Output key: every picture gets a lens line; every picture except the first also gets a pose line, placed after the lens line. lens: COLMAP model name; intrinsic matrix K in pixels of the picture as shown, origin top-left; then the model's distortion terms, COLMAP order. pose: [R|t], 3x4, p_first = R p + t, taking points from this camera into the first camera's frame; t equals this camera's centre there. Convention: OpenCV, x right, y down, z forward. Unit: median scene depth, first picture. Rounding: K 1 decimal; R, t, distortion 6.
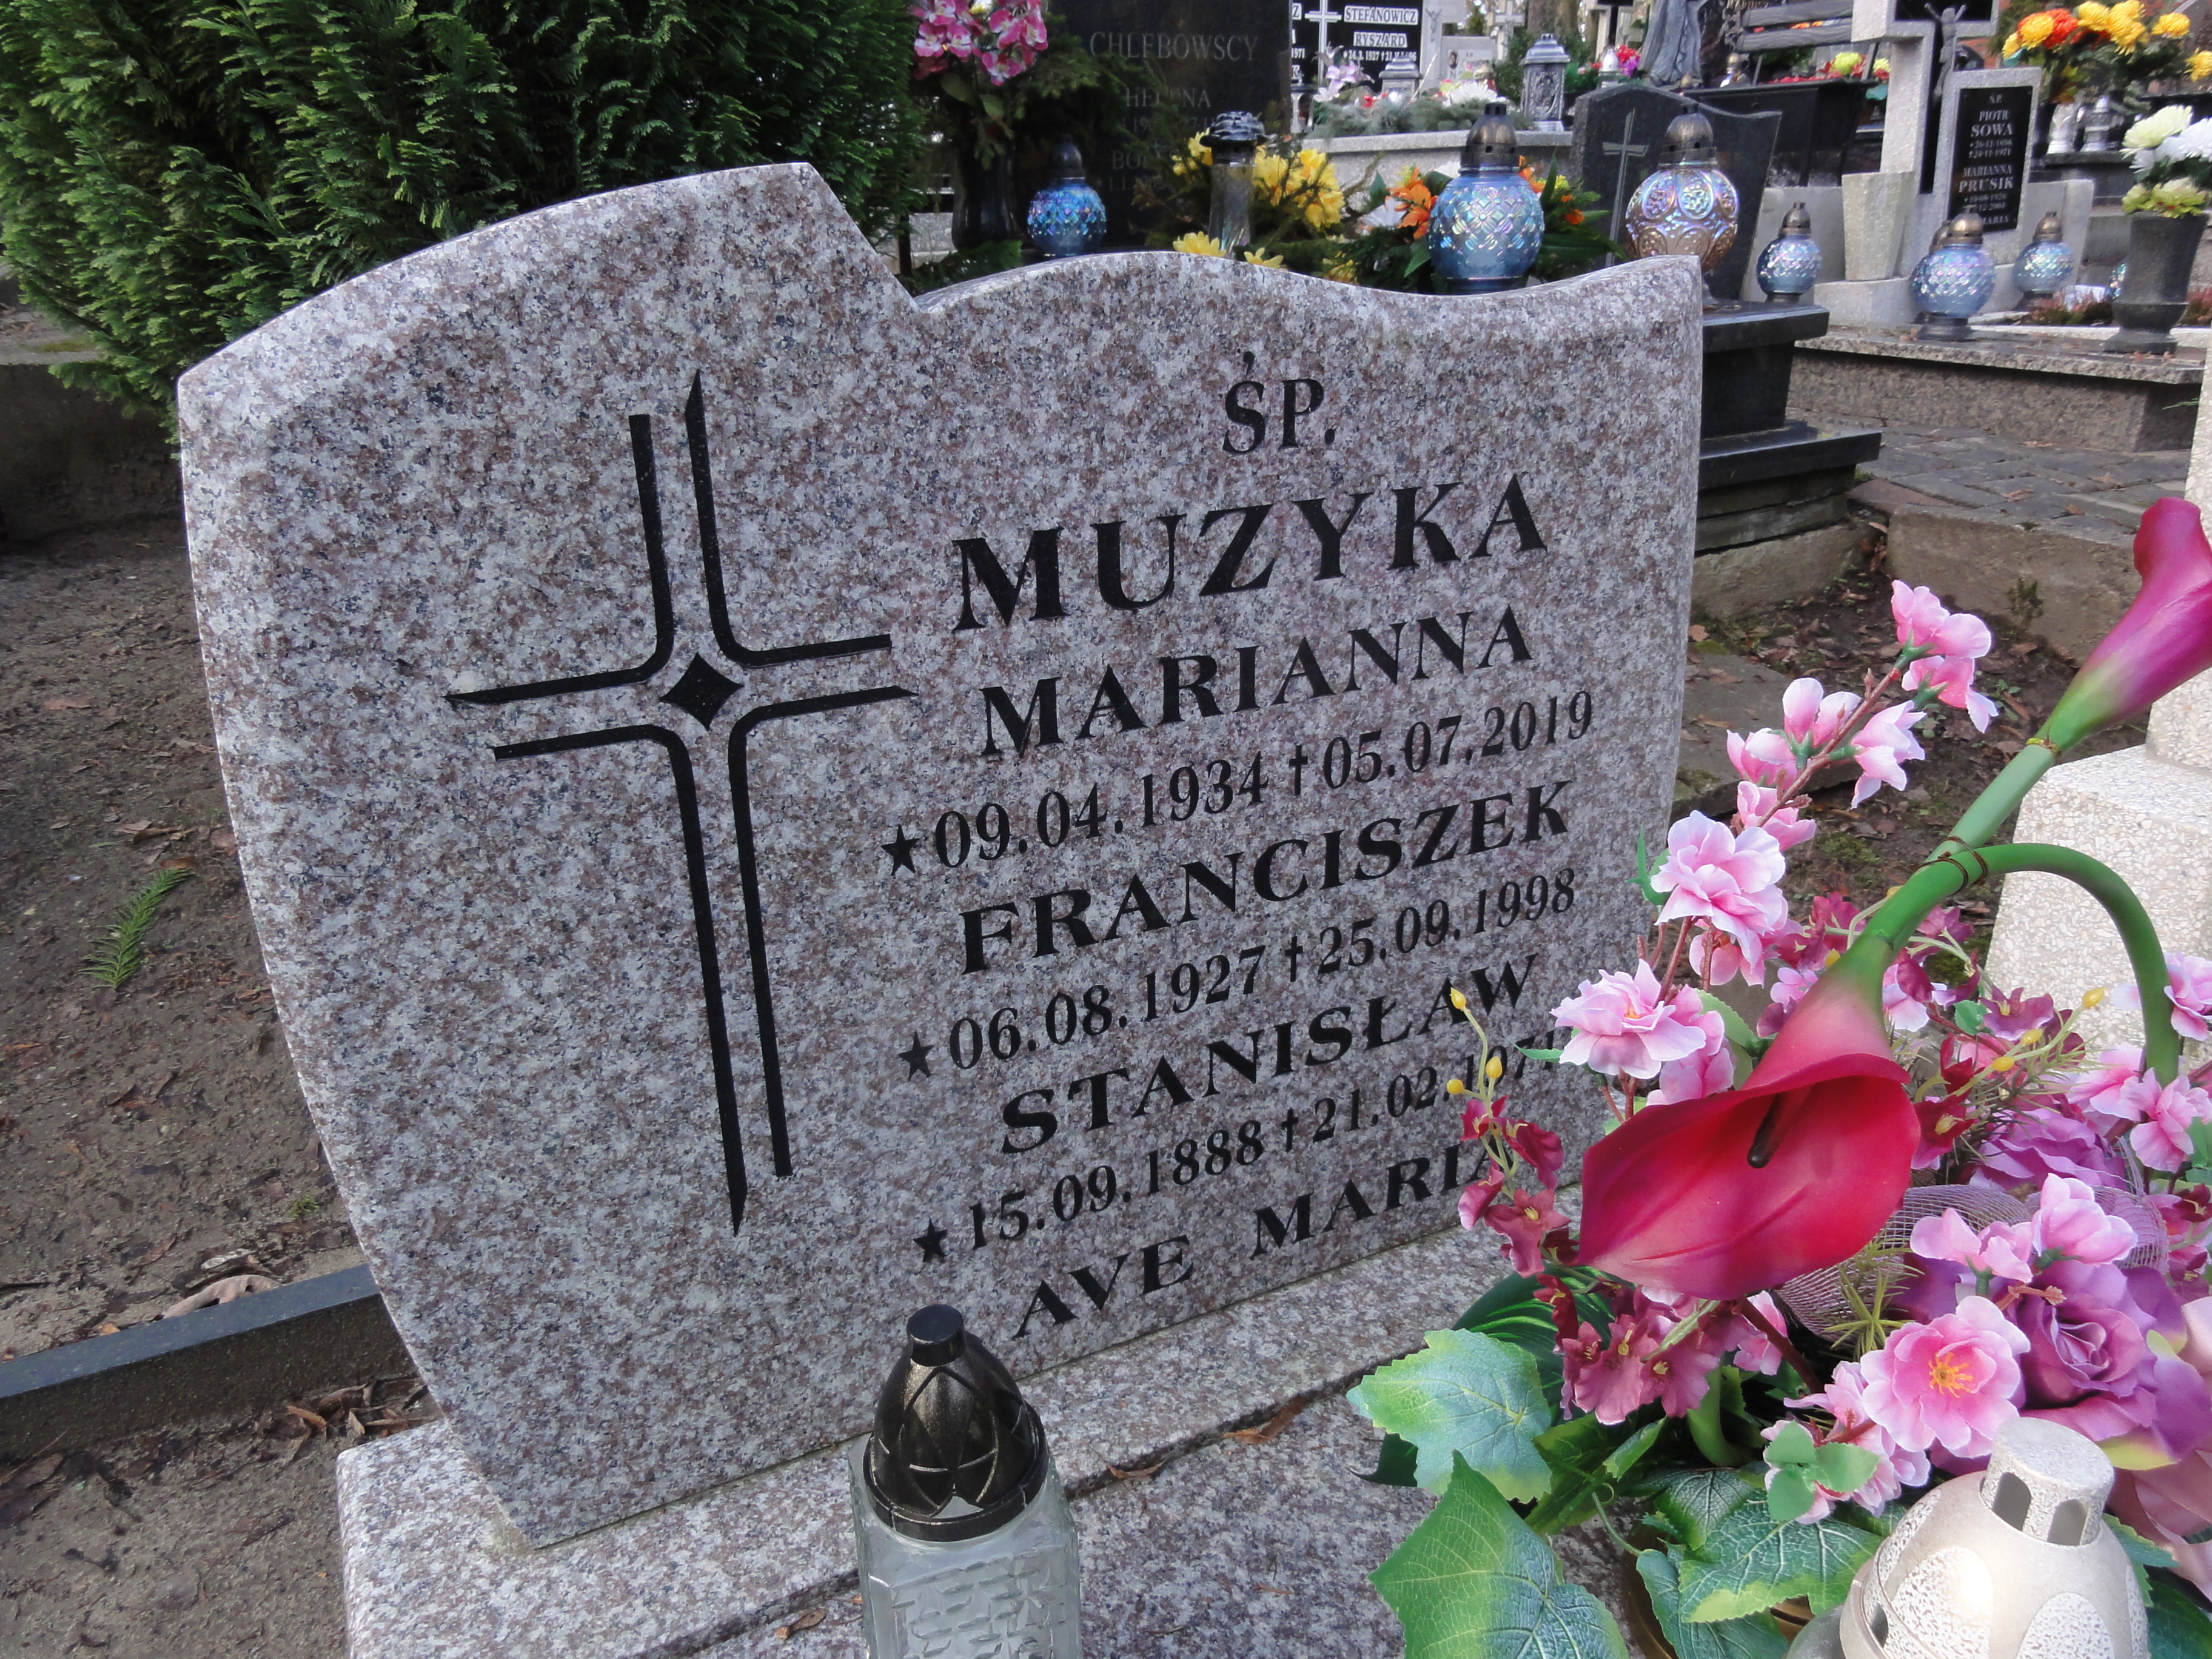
lens RADIAL K [[1577.8, 0, 1109.4], [0, 1577.8, 827.8], [0, 0, 1]] dist [0.006263, 0.004981]
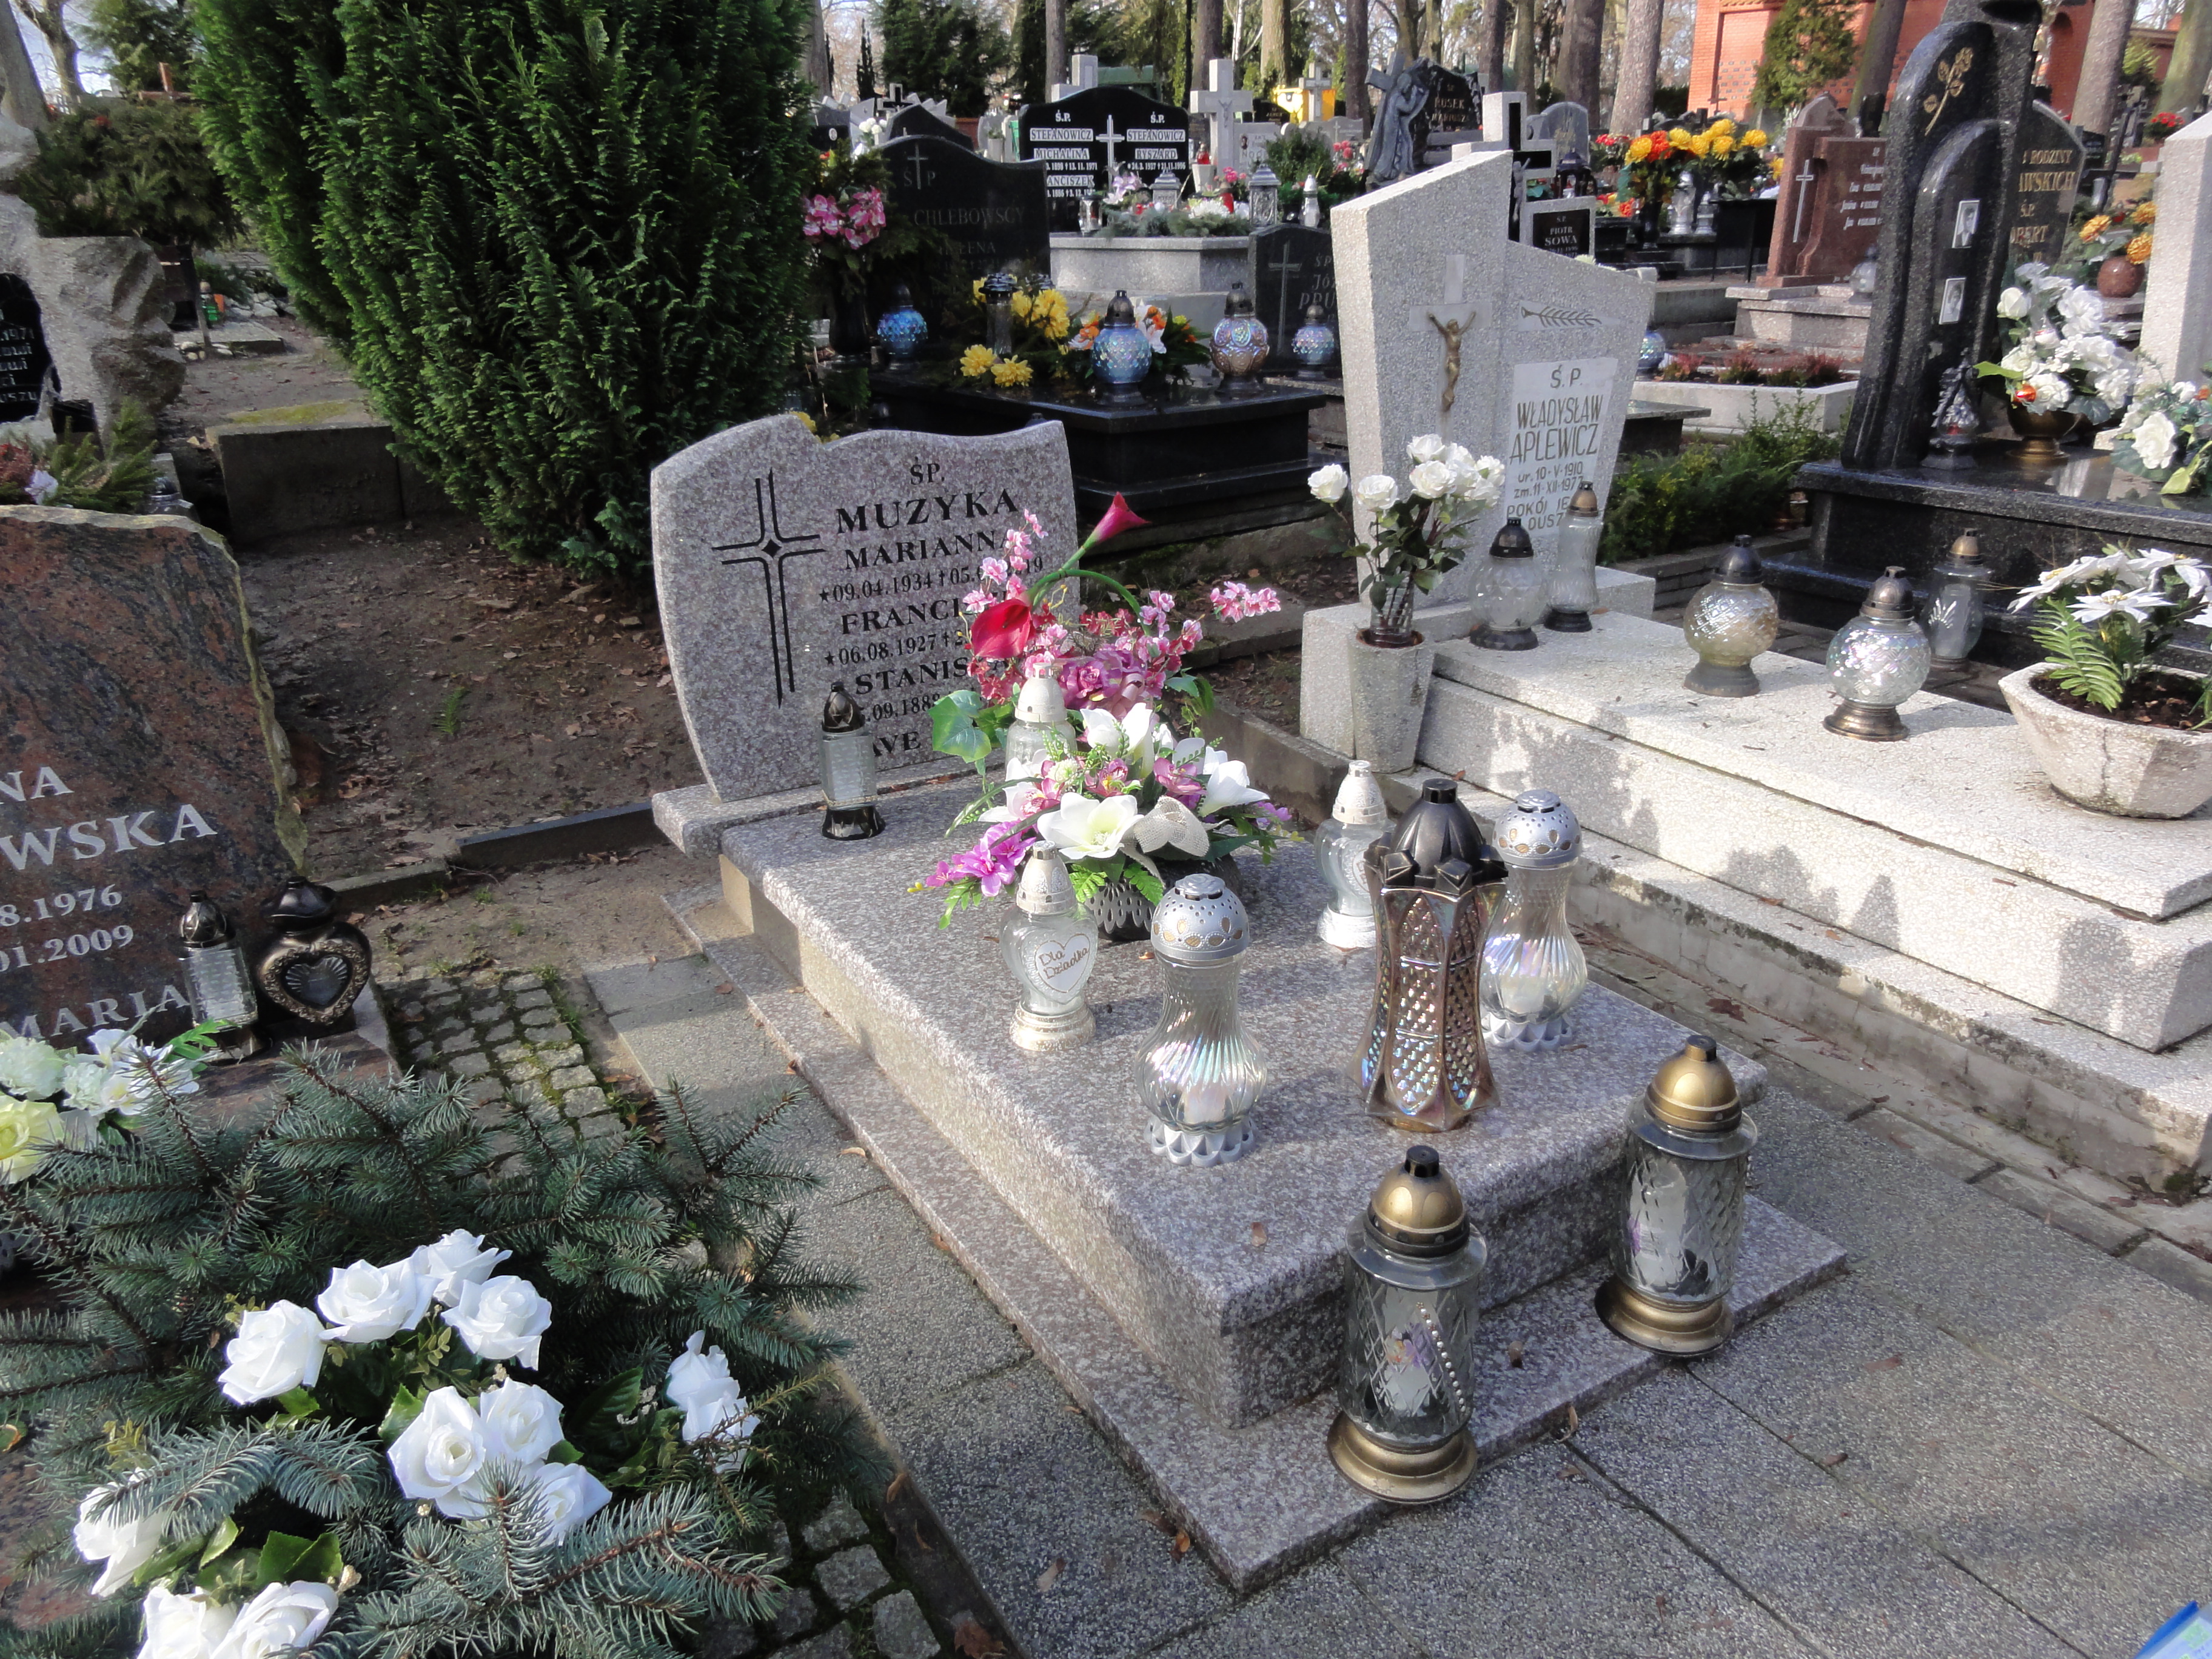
lens RADIAL K [[1577.8, 0, 1106.5], [0, 1577.8, 826.3], [0, 0, 1]] dist [0.006263, 0.004981]
pose [[0.997357, -0.030394, 0.066000, 0.232616], [0.031057, 0.999477, -0.009042, 0.535195], [-0.065691, 0.011068, 0.997779, -2.376380]]
